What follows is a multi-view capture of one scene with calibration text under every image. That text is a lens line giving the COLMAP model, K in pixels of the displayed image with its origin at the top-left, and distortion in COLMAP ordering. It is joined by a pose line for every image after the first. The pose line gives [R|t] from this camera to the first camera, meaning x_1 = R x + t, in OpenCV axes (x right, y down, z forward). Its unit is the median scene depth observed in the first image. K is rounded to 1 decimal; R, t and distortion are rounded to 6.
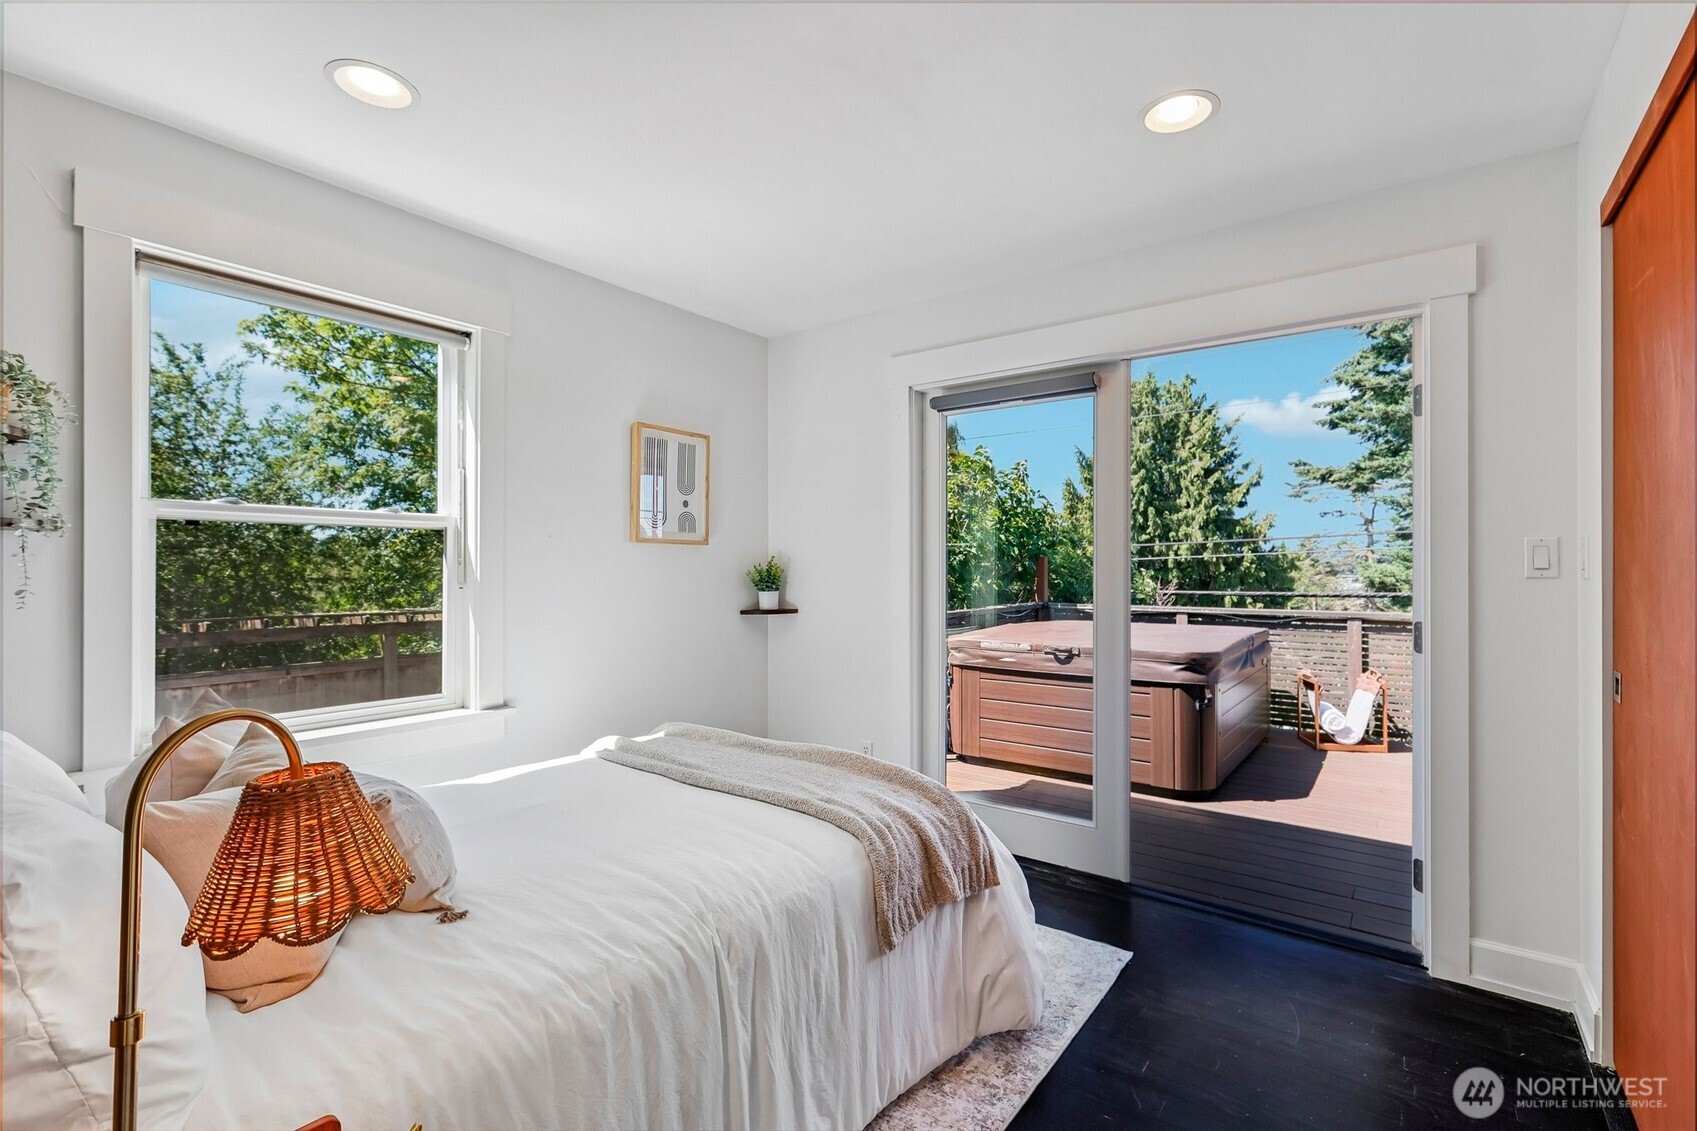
lens RADIAL K [[757.2, 0, 848.5], [0, 757.2, 565.5], [0, 0, 1]] dist [-0.000406, 0.000298]
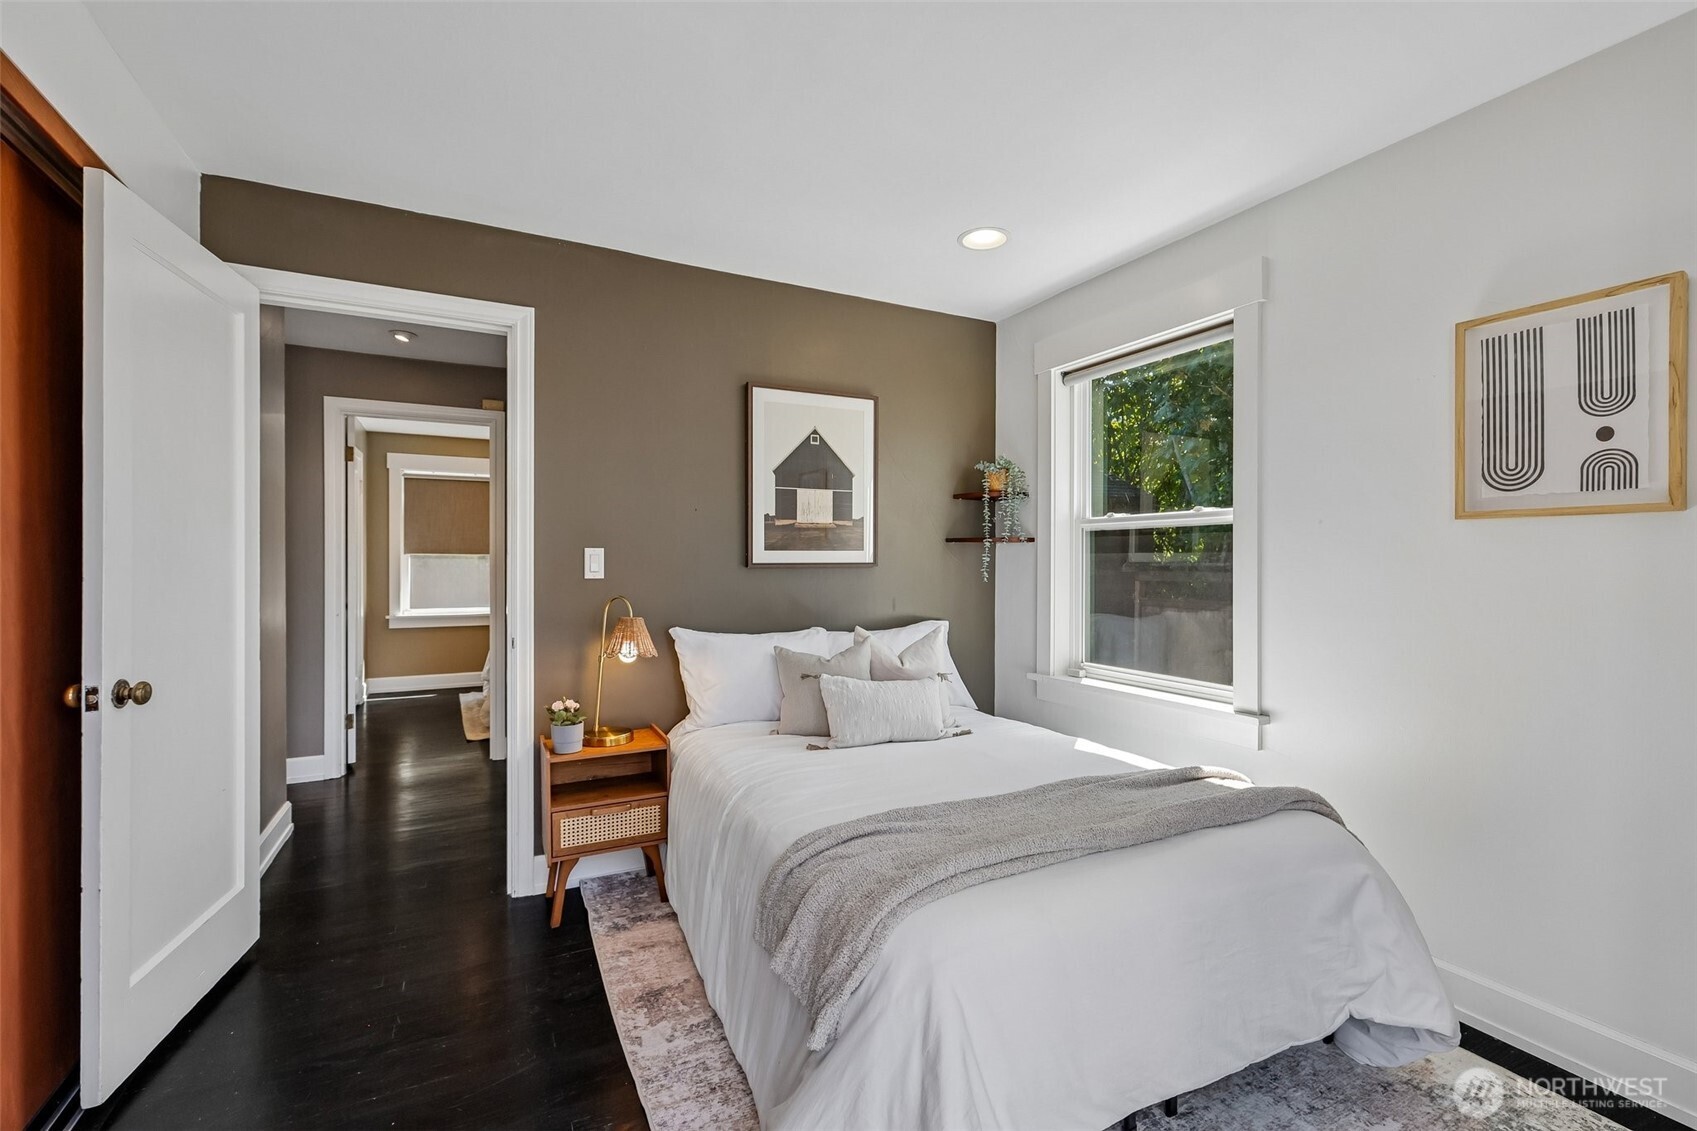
lens RADIAL K [[757.2, 0, 848.5], [0, 757.2, 565.5], [0, 0, 1]] dist [-0.000406, 0.000298]
pose [[-0.429425, 0.001326, -0.903101, 0.463145], [0.002452, 0.999997, 0.000303, 0.005455], [0.903099, -0.002084, -0.429427, 0.765206]]
